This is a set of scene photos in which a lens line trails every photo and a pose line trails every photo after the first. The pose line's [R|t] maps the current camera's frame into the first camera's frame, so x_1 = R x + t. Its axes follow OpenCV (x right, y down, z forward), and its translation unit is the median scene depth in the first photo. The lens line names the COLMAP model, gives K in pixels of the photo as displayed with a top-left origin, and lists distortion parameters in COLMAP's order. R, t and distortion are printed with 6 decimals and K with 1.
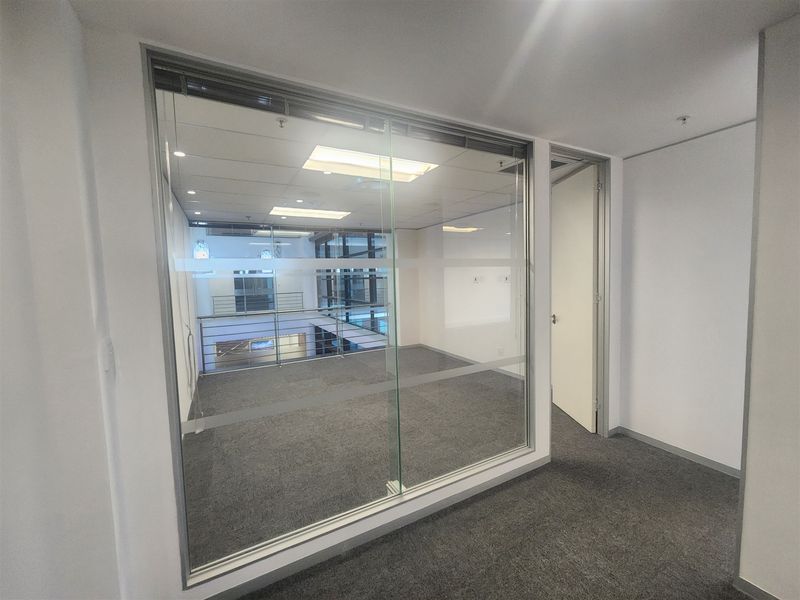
lens RADIAL K [[329.0, 0, 400.0], [0, 329.0, 300.0], [0, 0, 1]] dist [0.000536, 0.000070]
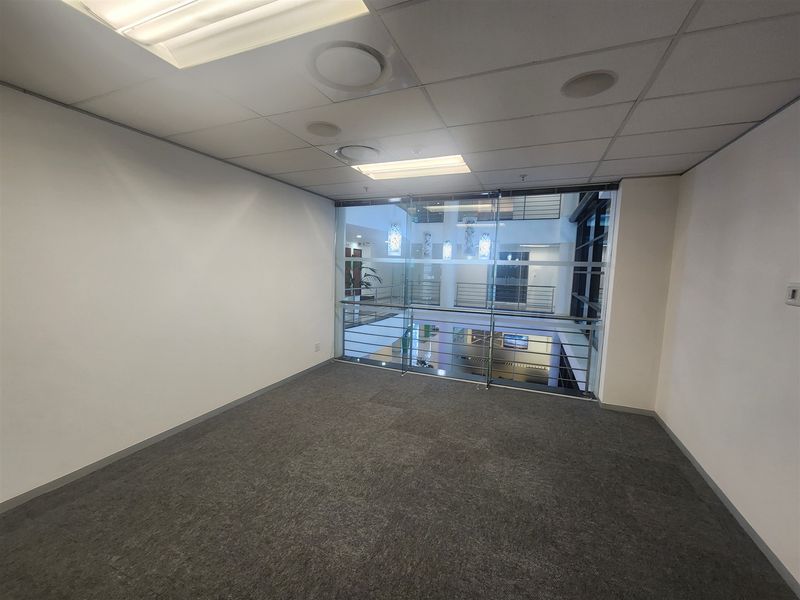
lens RADIAL K [[329.0, 0, 400.0], [0, 329.0, 300.0], [0, 0, 1]] dist [0.000536, 0.000070]
pose [[0.626522, 0.129016, -0.768651, 0.185910], [-0.101295, 0.991319, 0.083825, -0.036521], [0.772793, 0.025343, 0.634152, 0.398487]]
